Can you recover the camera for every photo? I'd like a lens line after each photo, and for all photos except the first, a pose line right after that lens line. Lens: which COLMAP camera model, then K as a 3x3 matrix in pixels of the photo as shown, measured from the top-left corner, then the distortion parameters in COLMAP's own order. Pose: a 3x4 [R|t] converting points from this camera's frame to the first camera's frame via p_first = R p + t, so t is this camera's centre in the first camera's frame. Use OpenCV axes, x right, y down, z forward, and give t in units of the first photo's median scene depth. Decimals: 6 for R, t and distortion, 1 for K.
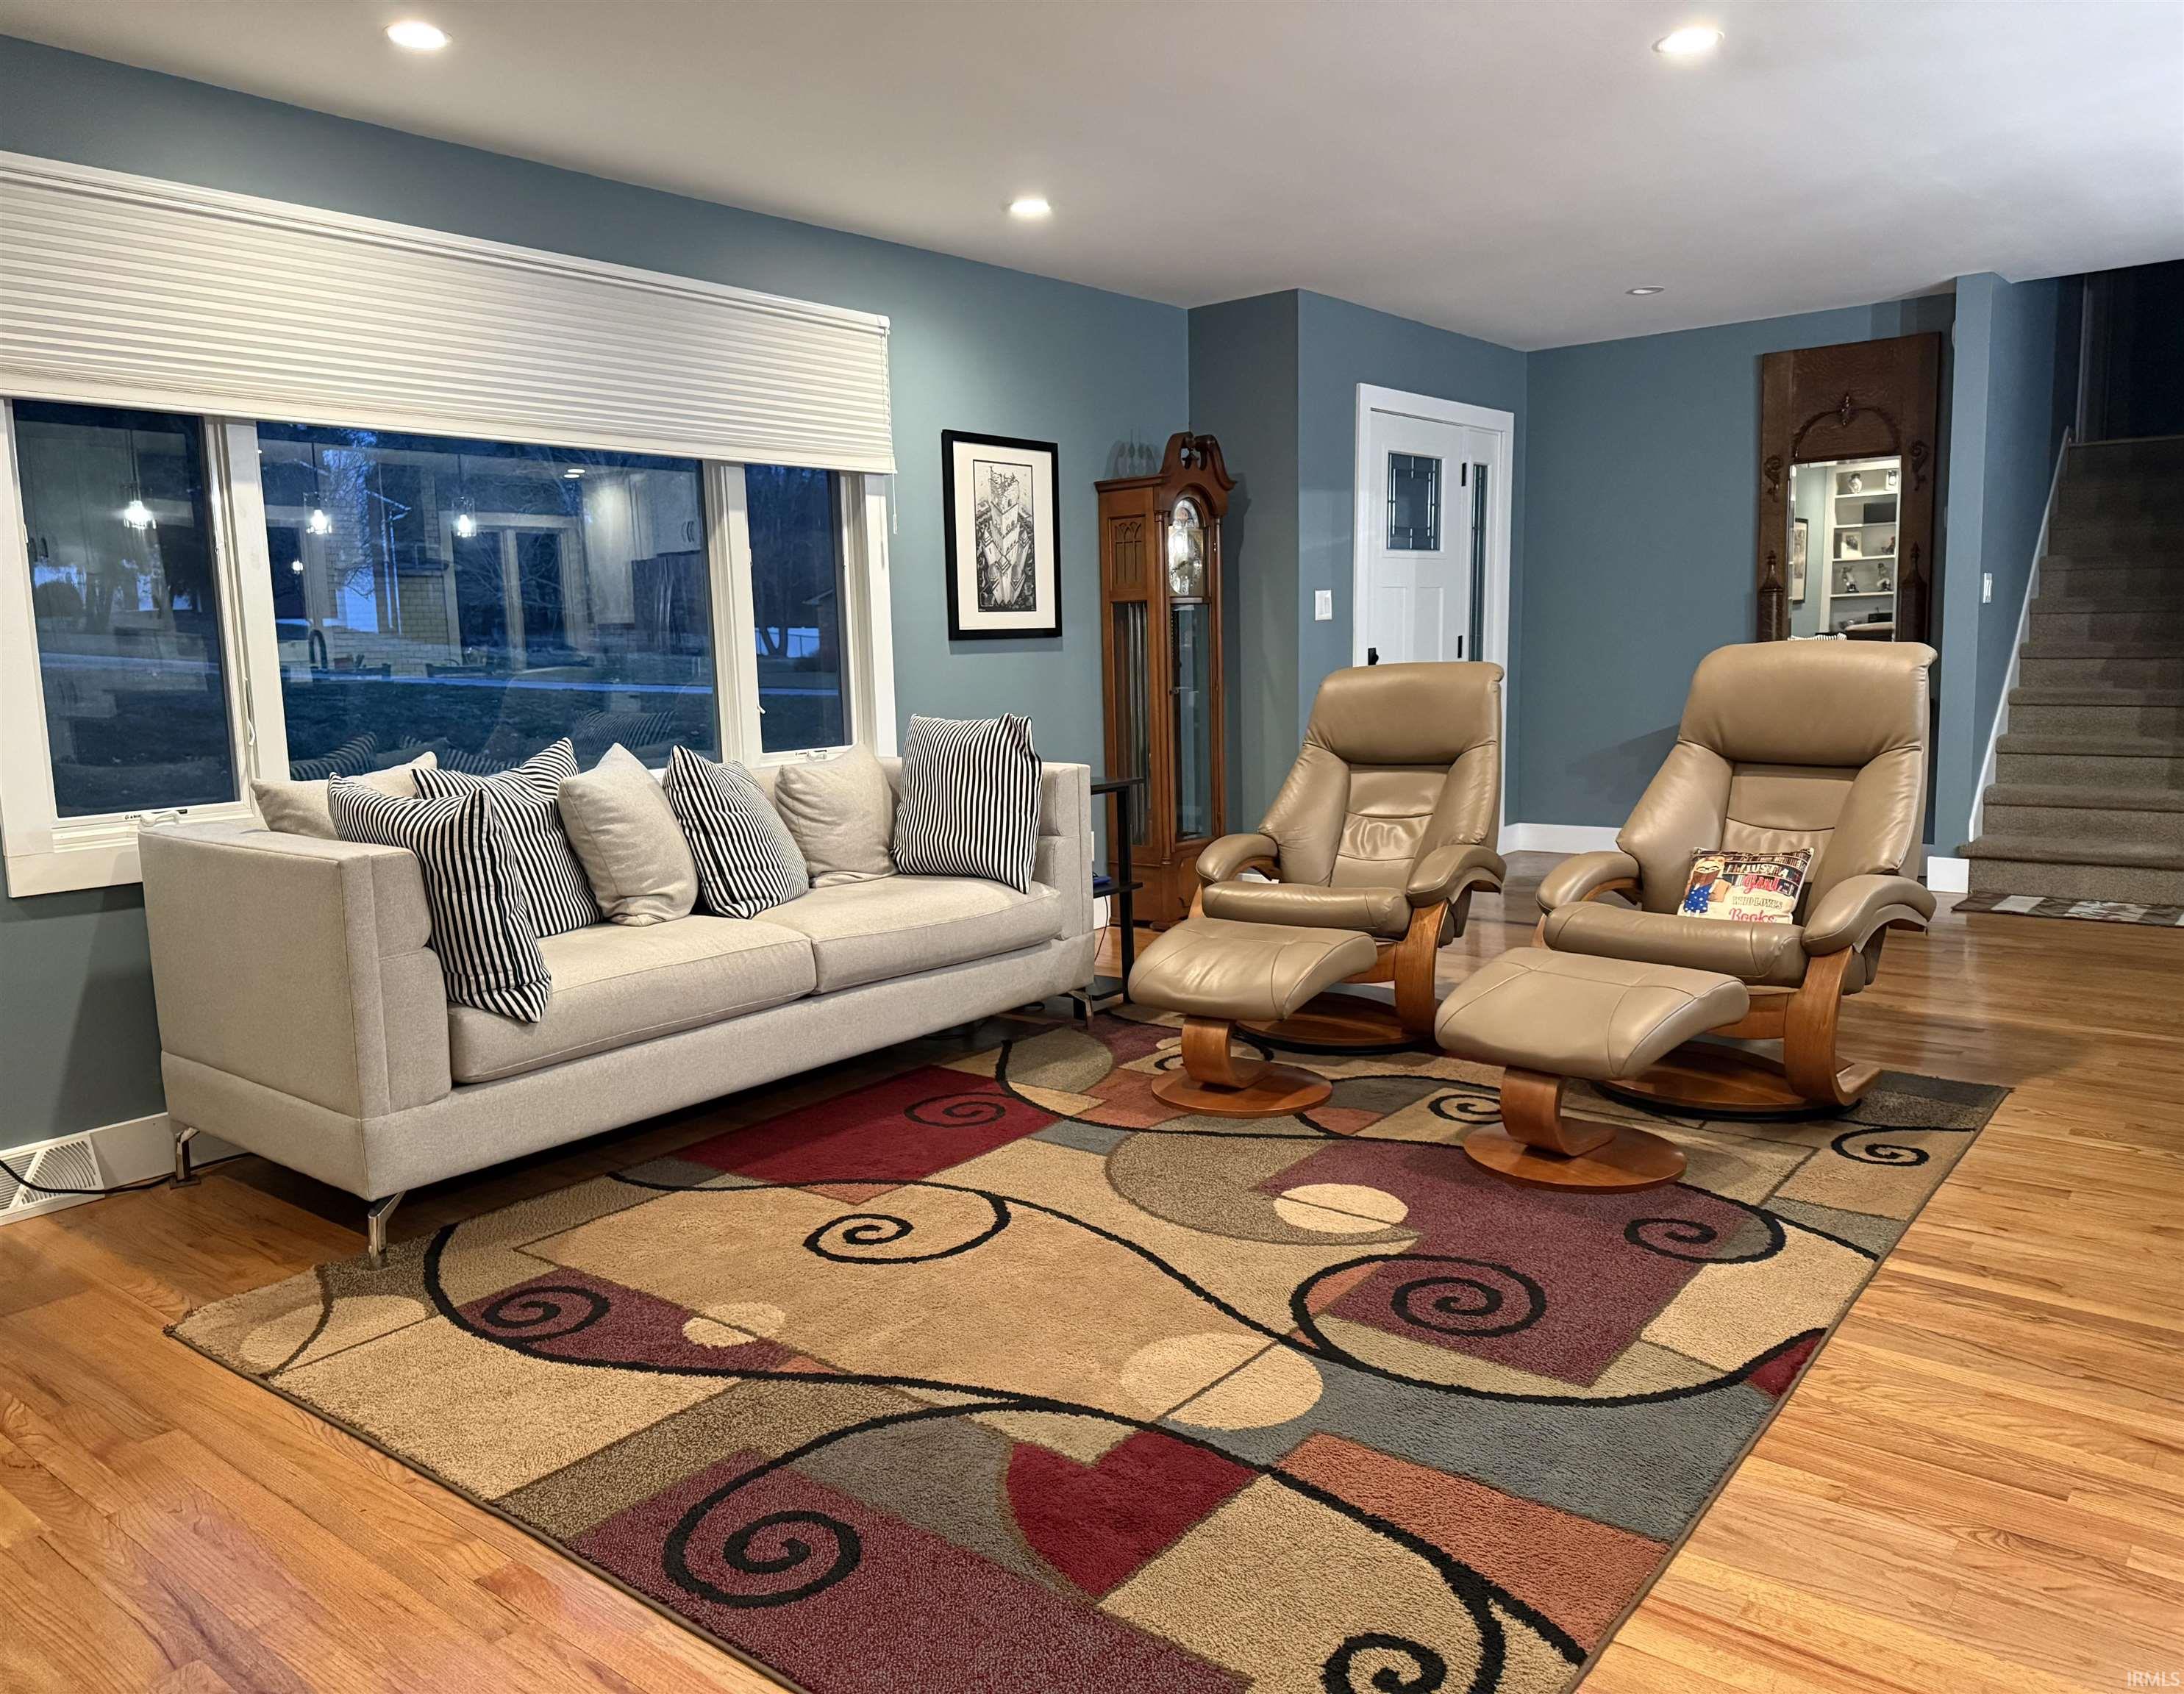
lens RADIAL K [[1592.7, 0, 1087.8], [0, 1592.7, 809.6], [0, 0, 1]] dist [0.088292, 0.000890]
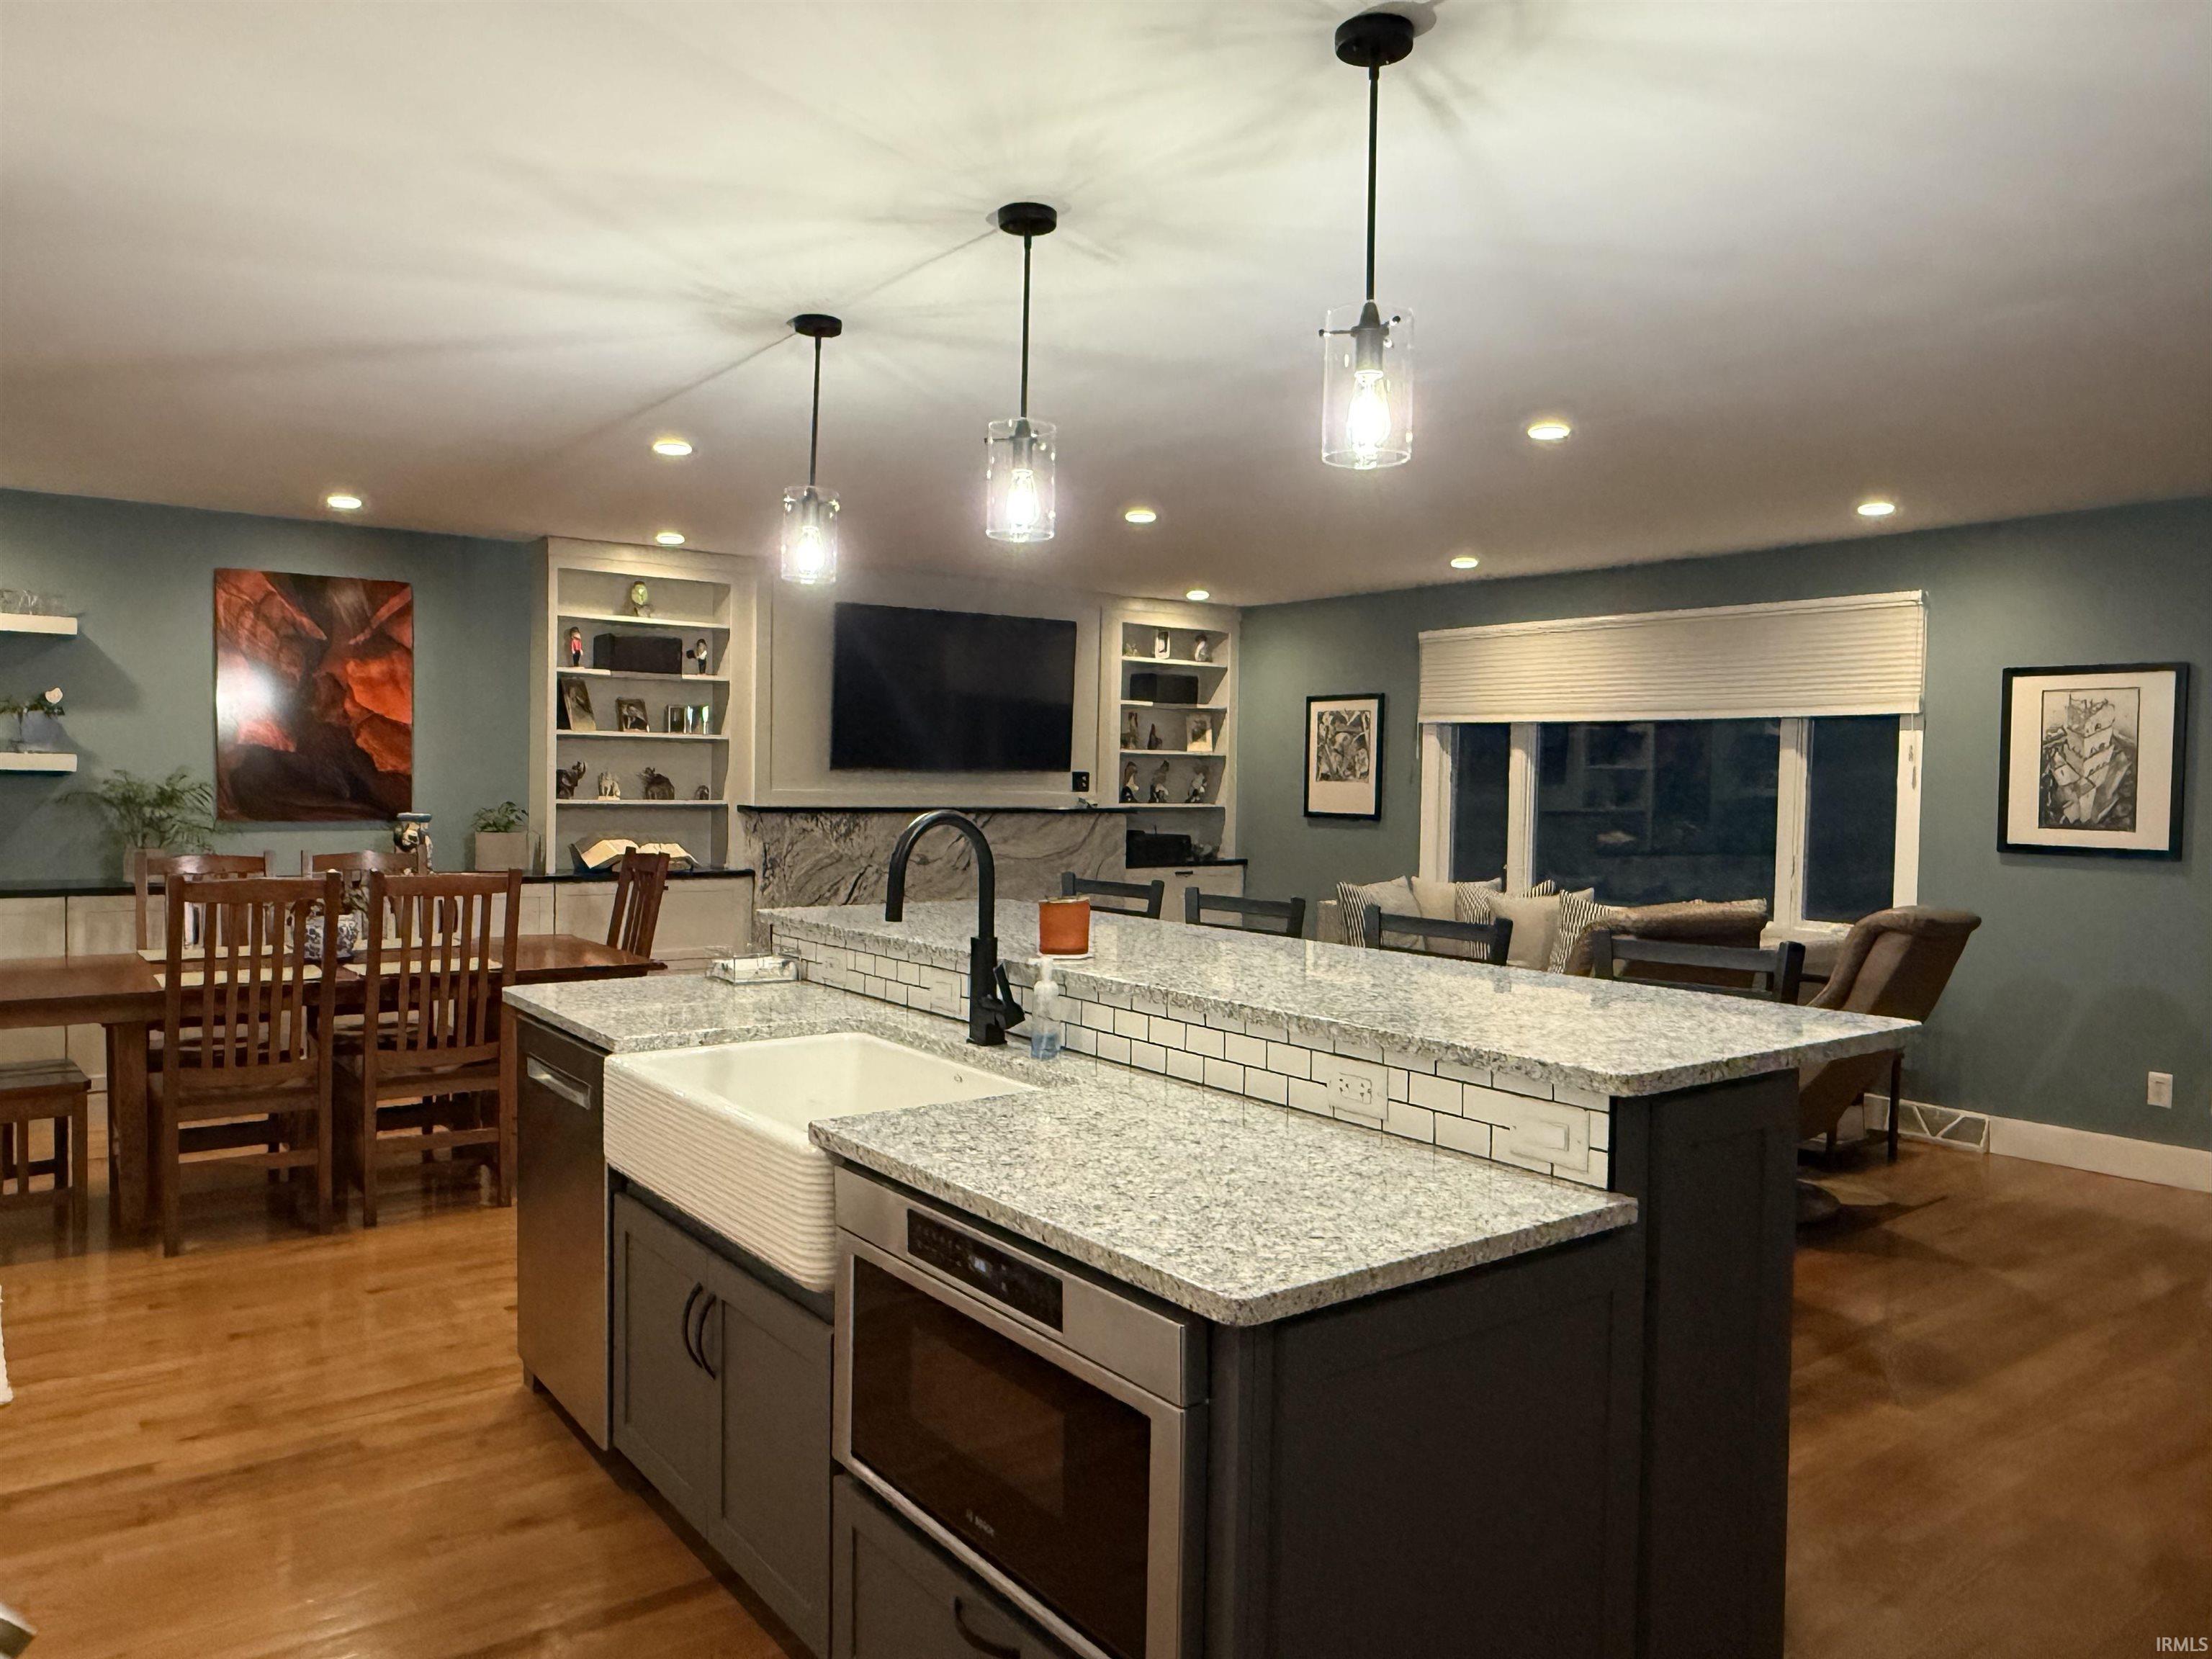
lens RADIAL K [[1526.7, 0, 1106.0], [0, 1526.7, 829.5], [0, 0, 1]] dist [0.000910, 0.001920]
pose [[-0.245422, 0.056473, -0.967770, 1.466695], [-0.121397, 0.988653, 0.088478, -0.186874], [0.961785, 0.139199, -0.235781, 0.861965]]
